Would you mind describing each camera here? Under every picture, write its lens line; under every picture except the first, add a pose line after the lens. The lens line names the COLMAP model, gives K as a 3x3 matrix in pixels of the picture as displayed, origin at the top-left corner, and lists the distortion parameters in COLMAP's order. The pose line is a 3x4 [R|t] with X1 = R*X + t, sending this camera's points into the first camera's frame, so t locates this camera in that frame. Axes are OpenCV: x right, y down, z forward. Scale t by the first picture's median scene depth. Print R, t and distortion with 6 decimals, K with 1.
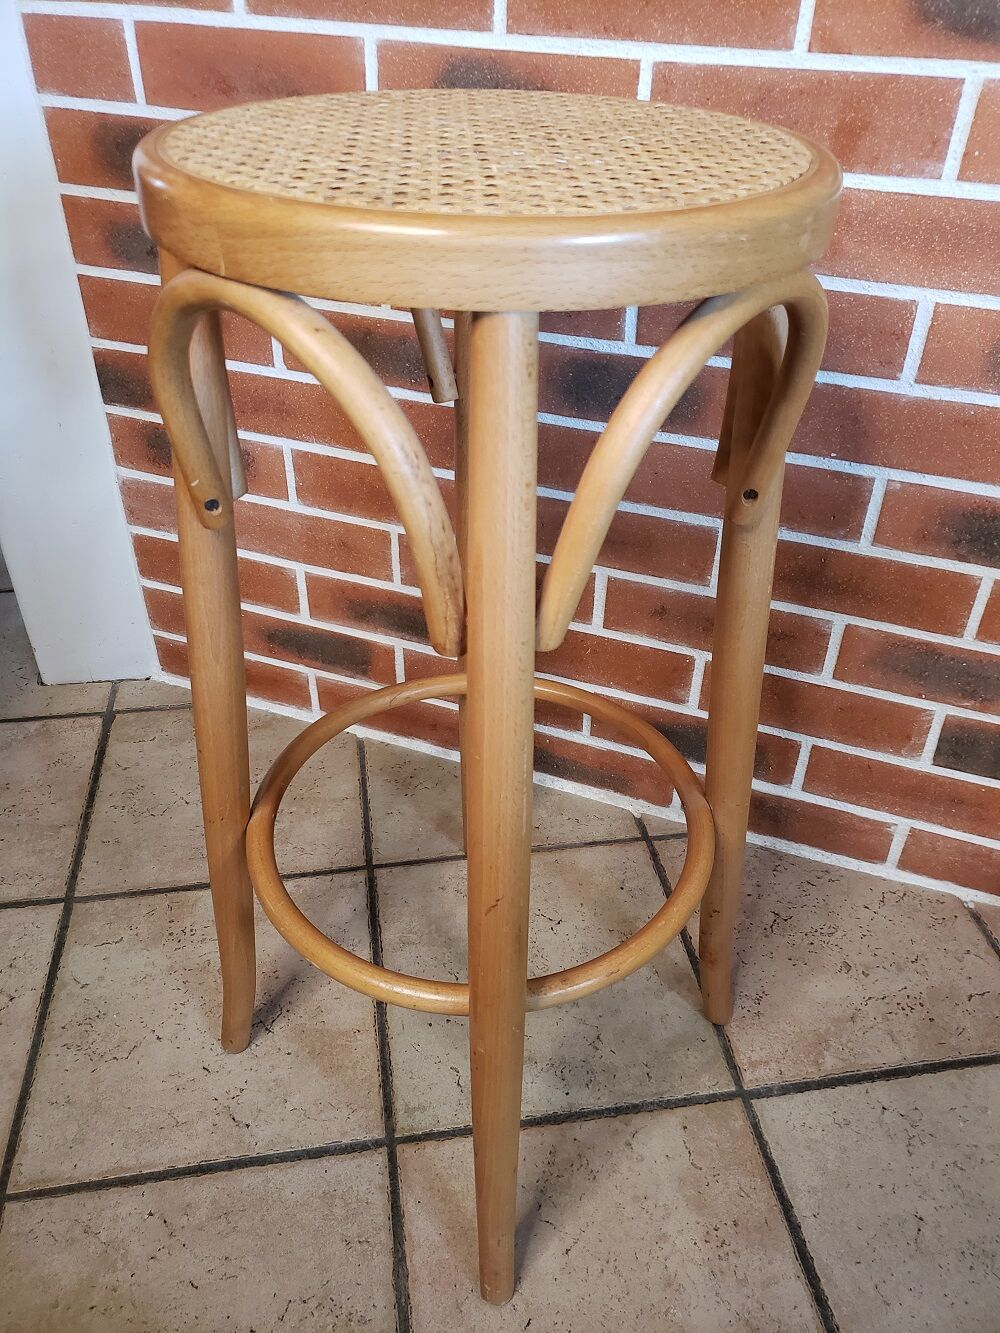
lens RADIAL K [[1014.9, 0, 516.6], [0, 1014.9, 651.8], [0, 0, 1]] dist [0.005761, -0.002276]
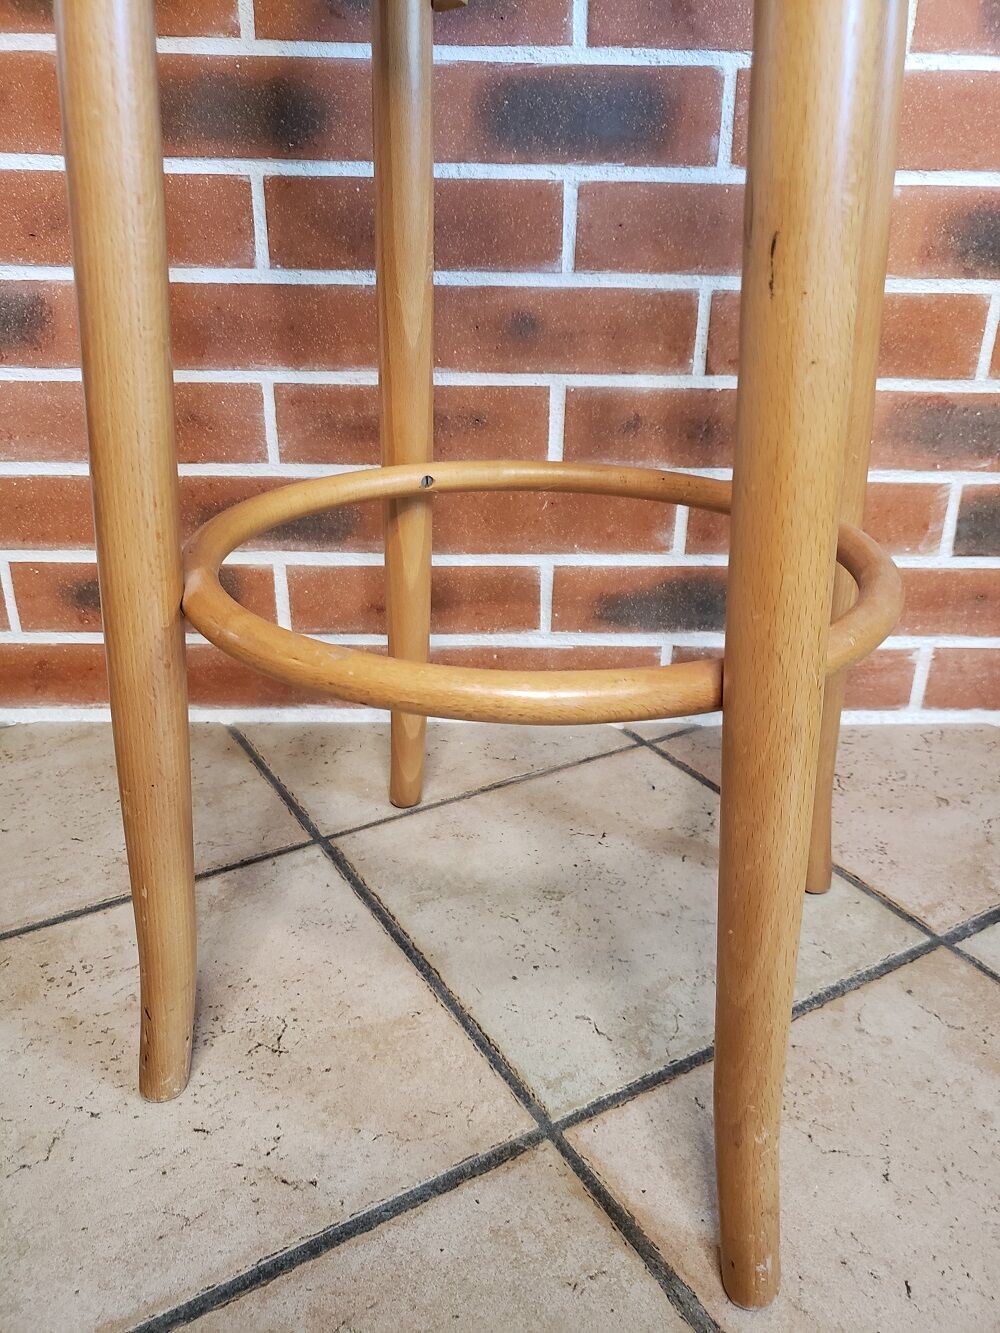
lens RADIAL K [[1029.1, 0, 500.0], [0, 1029.1, 666.5], [0, 0, 1]] dist [0.003179, -0.004422]
pose [[0.930478, -0.164405, 0.327387, -0.288677], [0.220626, 0.964892, -0.142506, 0.269986], [-0.292464, 0.204829, 0.934082, 0.337012]]
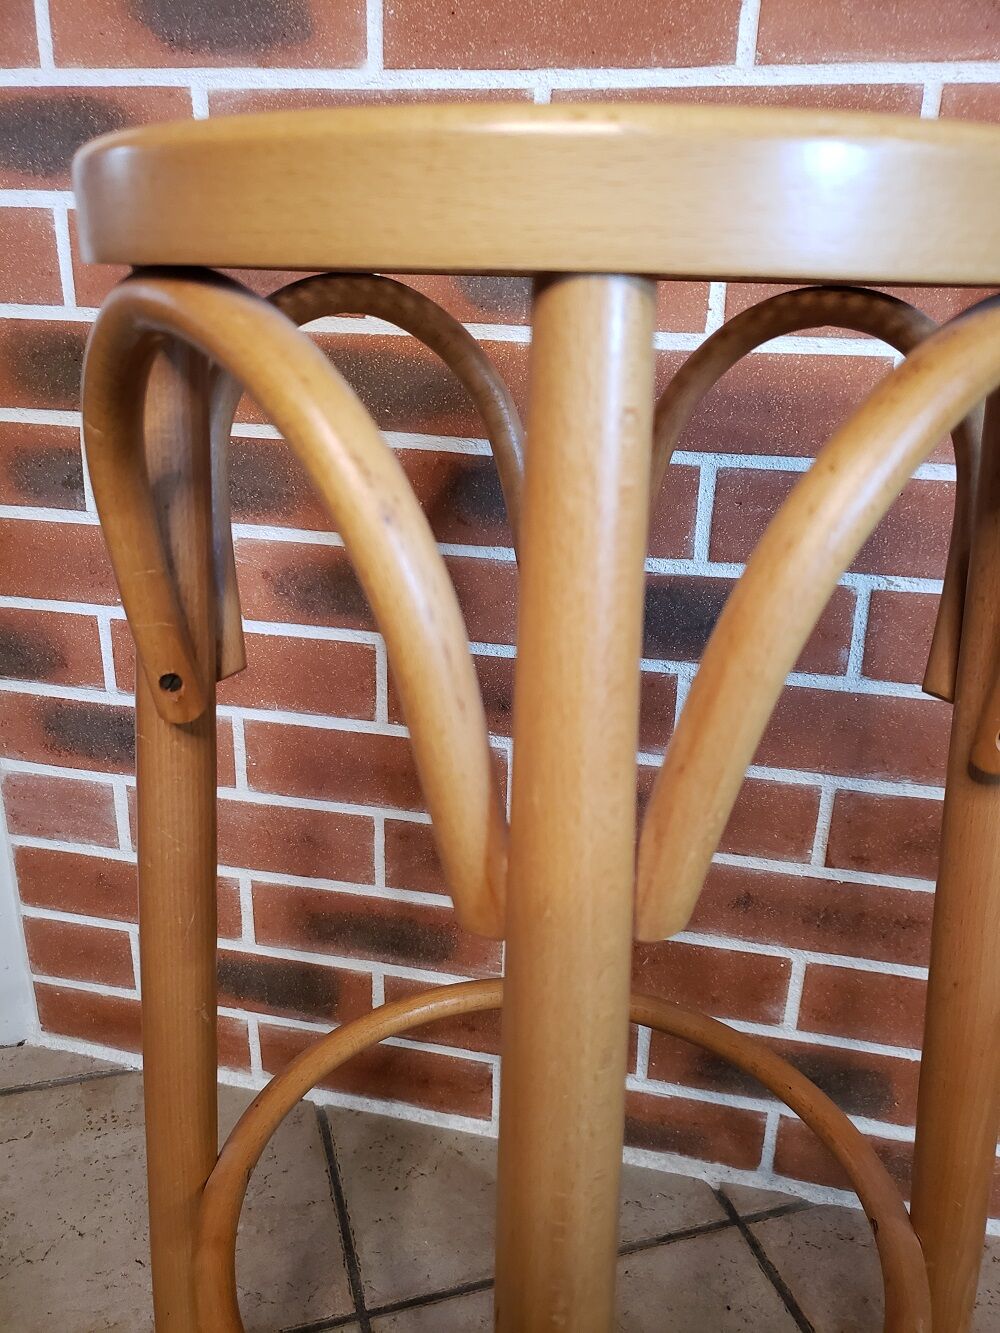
lens RADIAL K [[1028.4, 0, 494.9], [0, 1028.4, 673.4], [0, 0, 1]] dist [0.006611, -0.001105]
pose [[0.992072, -0.043879, 0.117760, -0.142462], [0.073236, 0.963361, -0.258016, -0.021052], [-0.102124, 0.264595, 0.958937, 0.256165]]
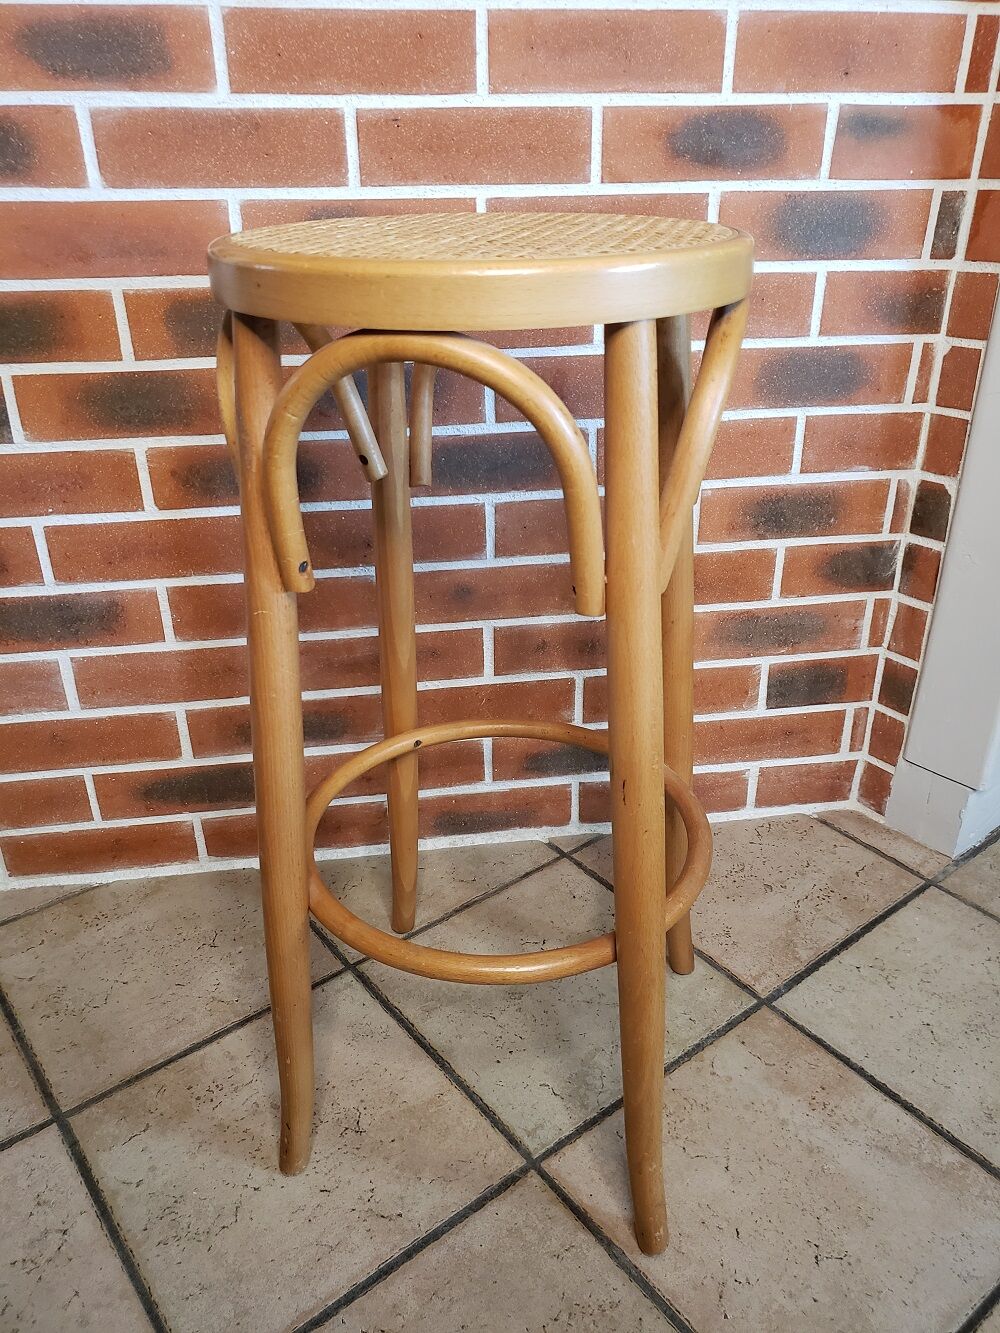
lens RADIAL K [[1013.5, 0, 499.2], [0, 1013.5, 653.6], [0, 0, 1]] dist [-0.000107, 0.004552]
pose [[0.879294, -0.243961, 0.409053, -0.419180], [0.303367, 0.948972, -0.086144, 0.059145], [-0.367164, 0.199840, 0.908435, -0.034375]]
